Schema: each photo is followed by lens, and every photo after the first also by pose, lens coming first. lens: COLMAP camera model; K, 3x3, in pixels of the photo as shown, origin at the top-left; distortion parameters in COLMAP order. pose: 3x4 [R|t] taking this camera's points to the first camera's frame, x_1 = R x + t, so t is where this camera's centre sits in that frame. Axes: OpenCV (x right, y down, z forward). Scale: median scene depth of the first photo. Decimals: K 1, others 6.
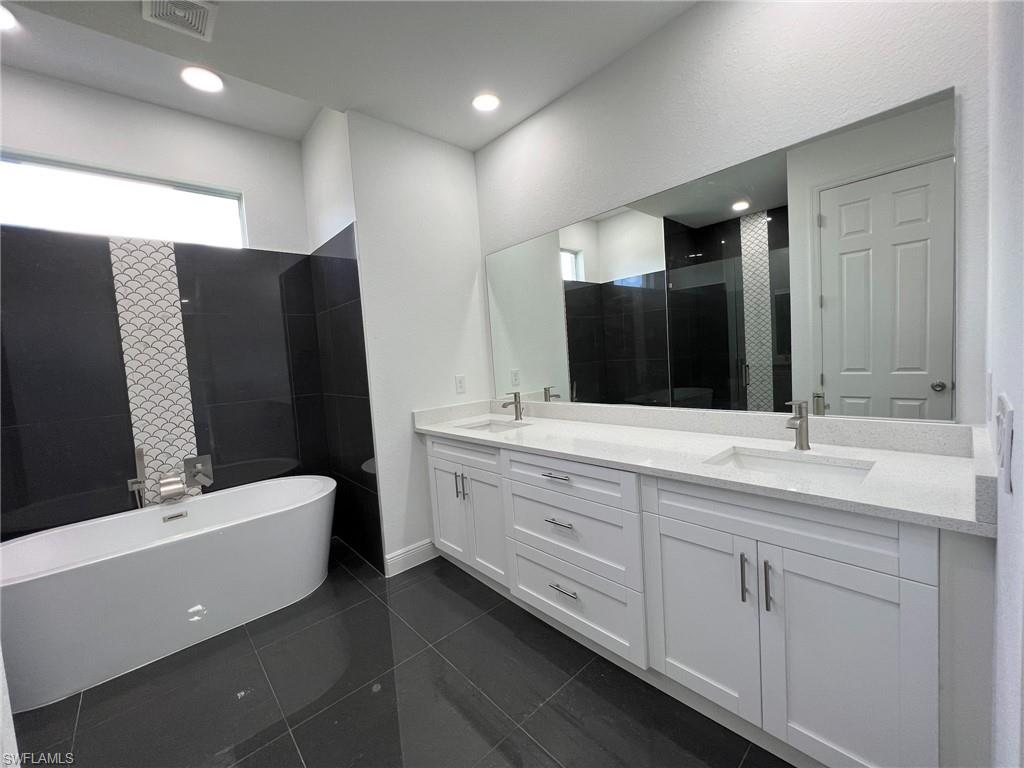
lens RADIAL K [[409.4, 0, 511.0], [0, 409.4, 378.5], [0, 0, 1]] dist [-0.001678, 0.000626]
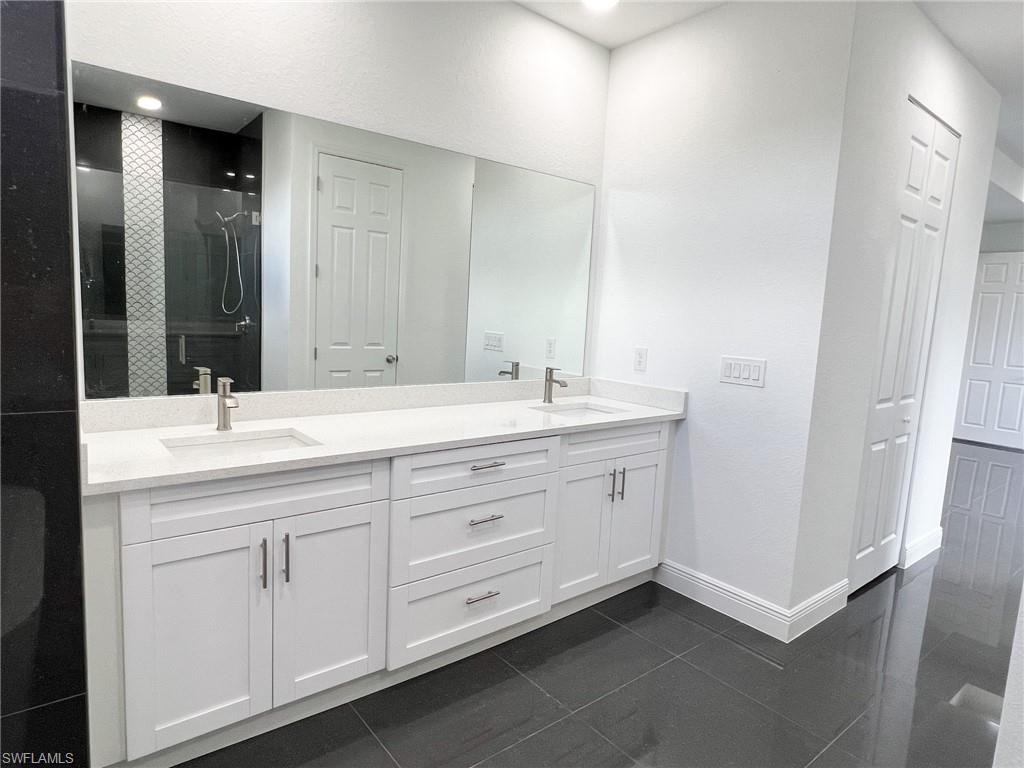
lens RADIAL K [[594.6, 0, 510.5], [0, 594.6, 387.2], [0, 0, 1]] dist [-0.005540, -0.002046]
pose [[0.068677, -0.058274, 0.995936, -0.644563], [0.005683, 0.998299, 0.058021, 0.003032], [-0.997623, 0.001675, 0.068891, 0.505392]]
